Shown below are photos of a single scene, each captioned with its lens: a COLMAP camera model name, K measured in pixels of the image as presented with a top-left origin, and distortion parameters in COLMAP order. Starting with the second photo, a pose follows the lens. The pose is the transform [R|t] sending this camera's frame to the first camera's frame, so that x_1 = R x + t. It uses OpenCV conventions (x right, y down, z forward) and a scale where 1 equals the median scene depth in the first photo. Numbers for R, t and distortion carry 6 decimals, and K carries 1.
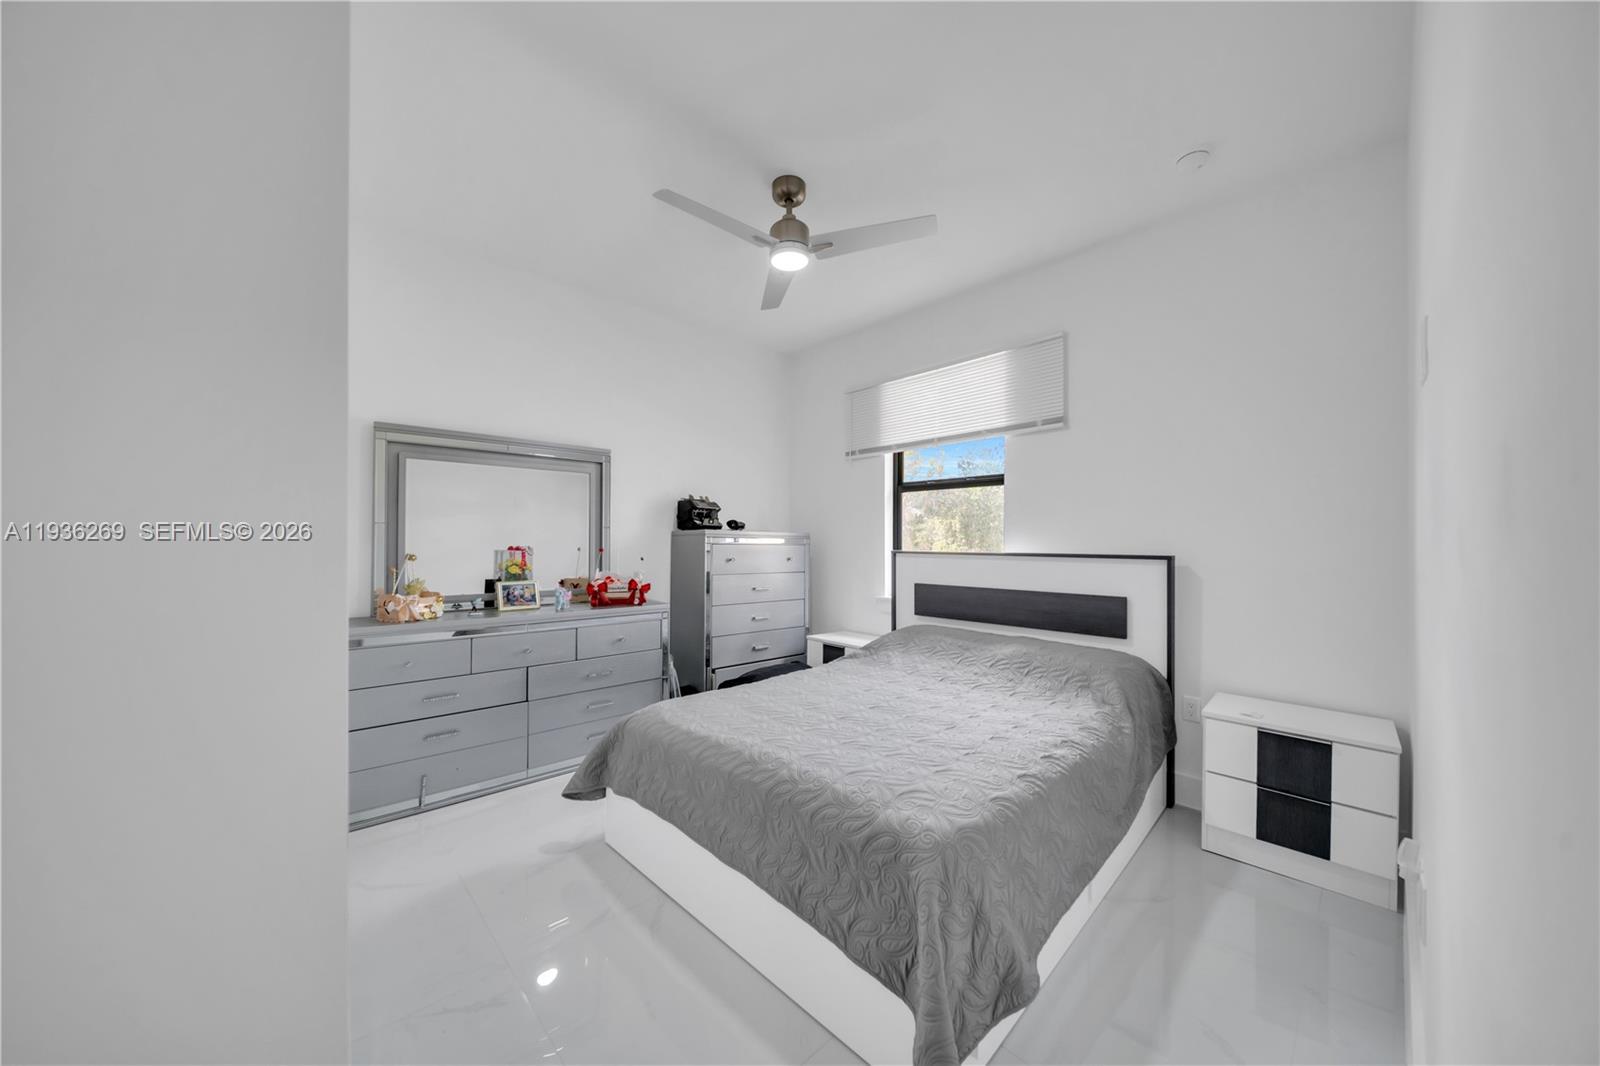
lens RADIAL K [[551.9, 0, 802.8], [0, 551.9, 539.9], [0, 0, 1]] dist [0.002224, 0.000031]
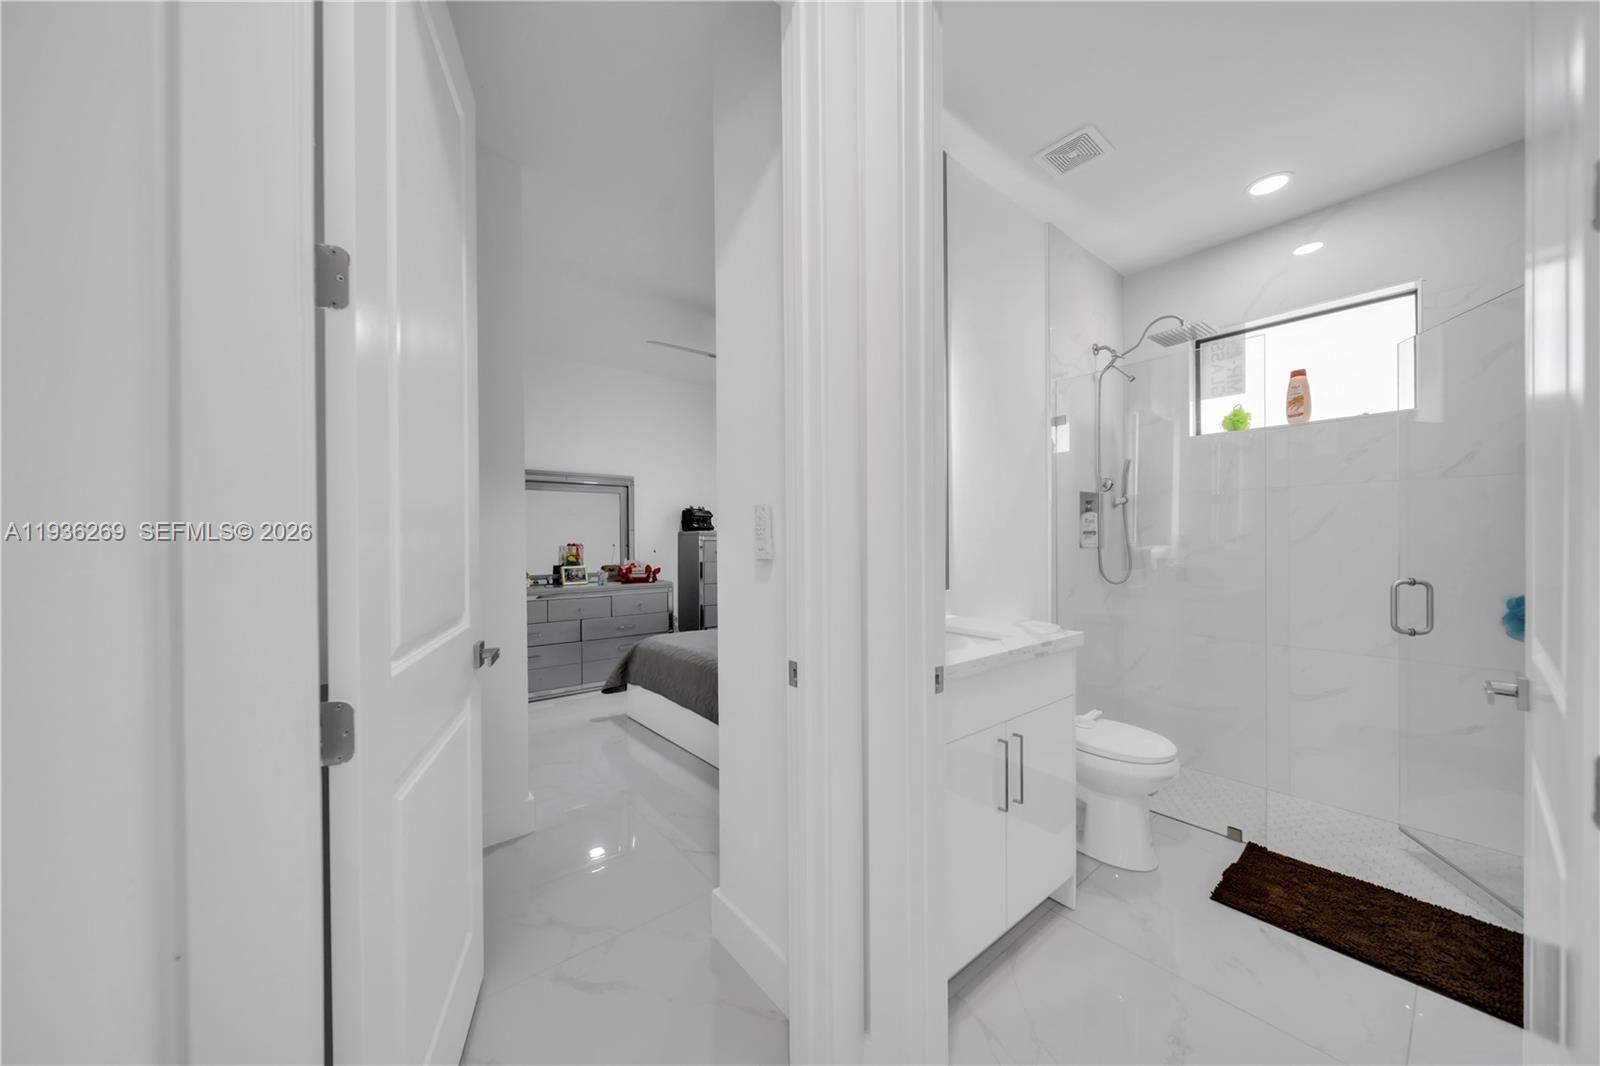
lens RADIAL K [[551.9, 0, 798.3], [0, 551.9, 543.3], [0, 0, 1]] dist [0.002224, 0.000031]
pose [[0.996773, -0.006964, -0.079972, 0.217327], [0.007978, 0.999892, 0.012359, -0.002278], [0.079878, -0.012957, 0.996720, -0.456039]]
